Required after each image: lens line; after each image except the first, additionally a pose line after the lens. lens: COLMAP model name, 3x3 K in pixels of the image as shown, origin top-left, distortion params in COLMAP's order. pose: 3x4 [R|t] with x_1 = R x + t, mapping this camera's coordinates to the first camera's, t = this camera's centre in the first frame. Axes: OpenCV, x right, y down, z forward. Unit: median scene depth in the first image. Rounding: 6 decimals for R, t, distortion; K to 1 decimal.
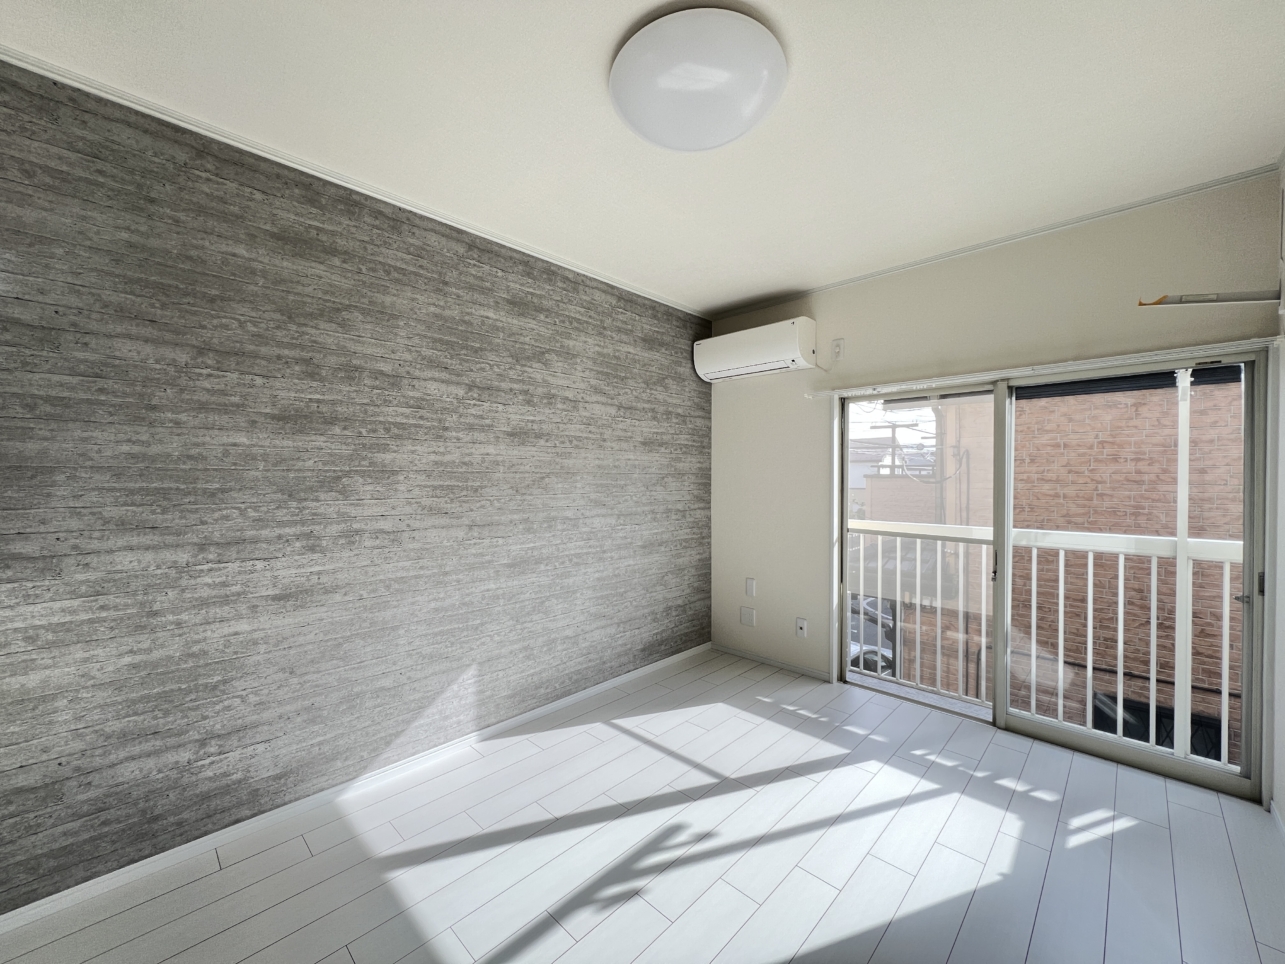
lens RADIAL K [[506.5, 0, 642.5], [0, 506.5, 482.0], [0, 0, 1]] dist [-0.001172, 0.000050]
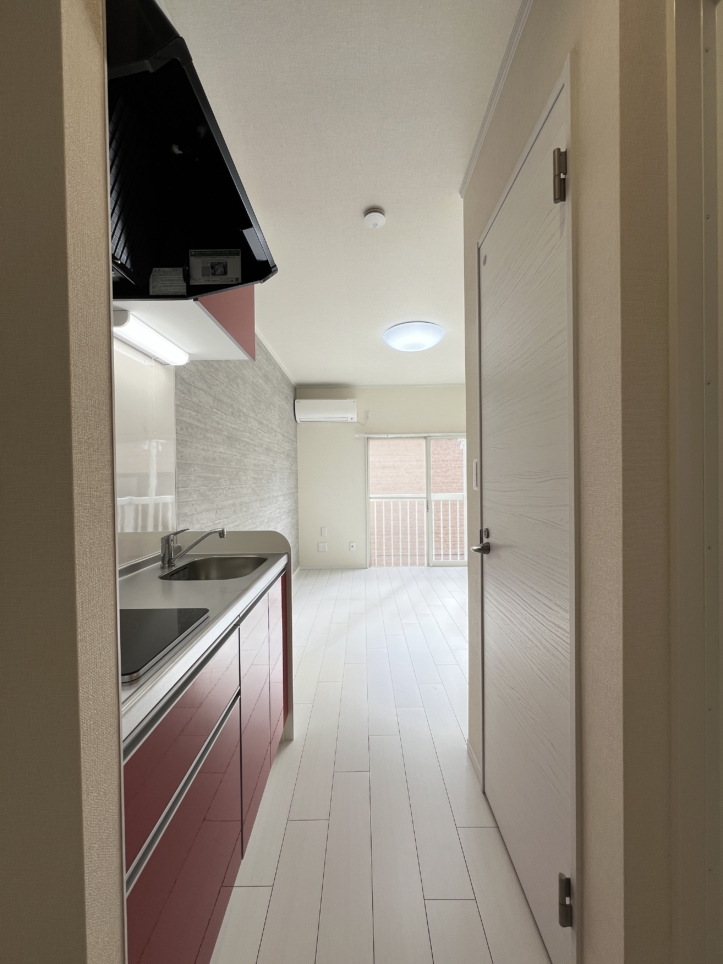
lens RADIAL K [[384.4, 0, 361.5], [0, 384.4, 482.0], [0, 0, 1]] dist [-0.000078, -0.000002]
pose [[0.717109, -0.018780, 0.696708, -0.925745], [0.022573, 0.999738, 0.003715, 0.023136], [-0.696596, 0.013062, 0.717345, -0.199961]]
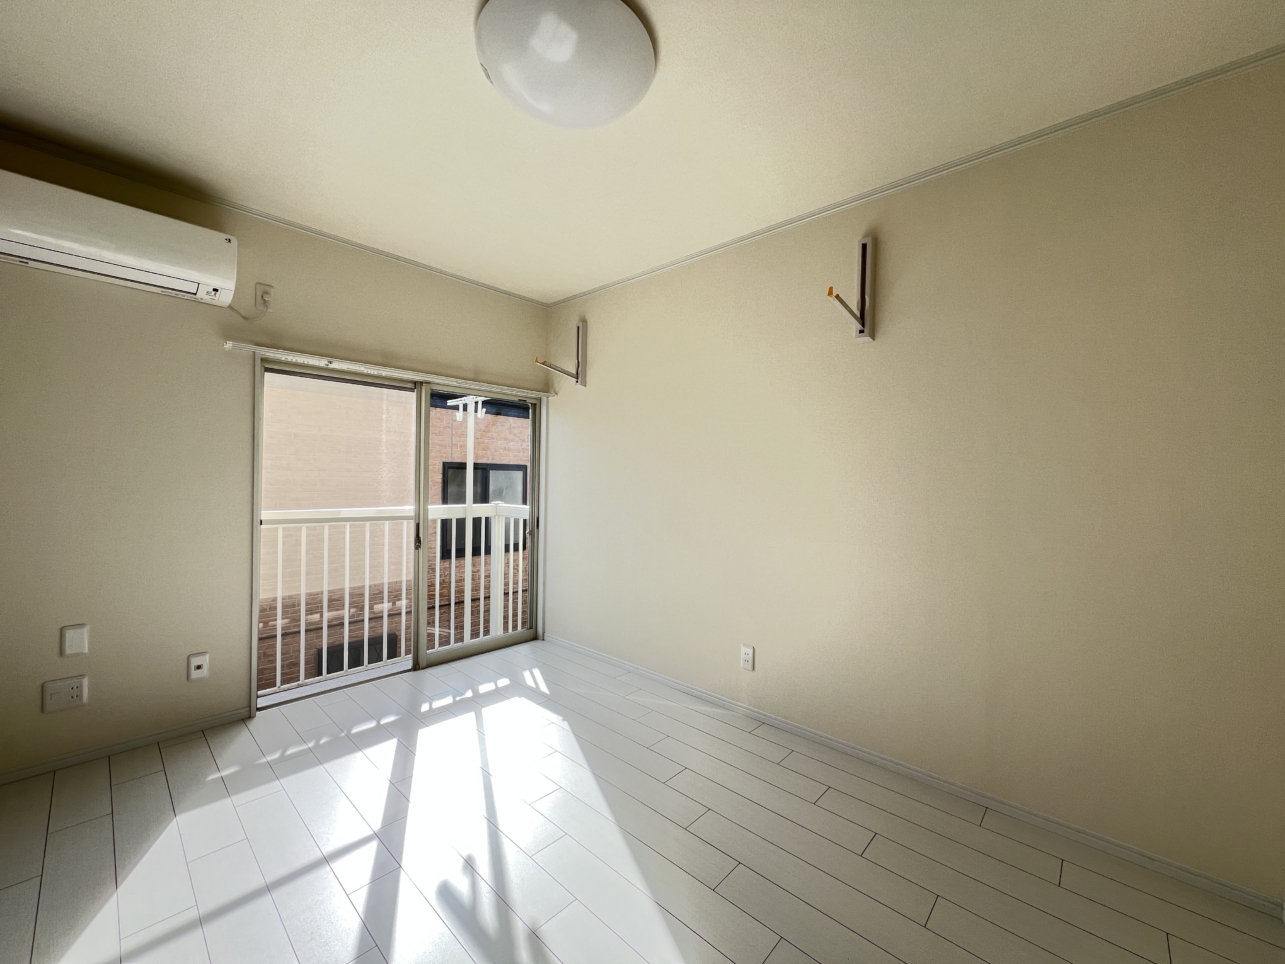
lens RADIAL K [[506.5, 0, 642.5], [0, 506.5, 482.0], [0, 0, 1]] dist [-0.001172, 0.000050]
pose [[-0.025869, -0.009182, 0.999623, -0.502482], [-0.009111, 0.999918, 0.008949, 0.020886], [-0.999624, -0.008876, -0.025950, 0.487814]]
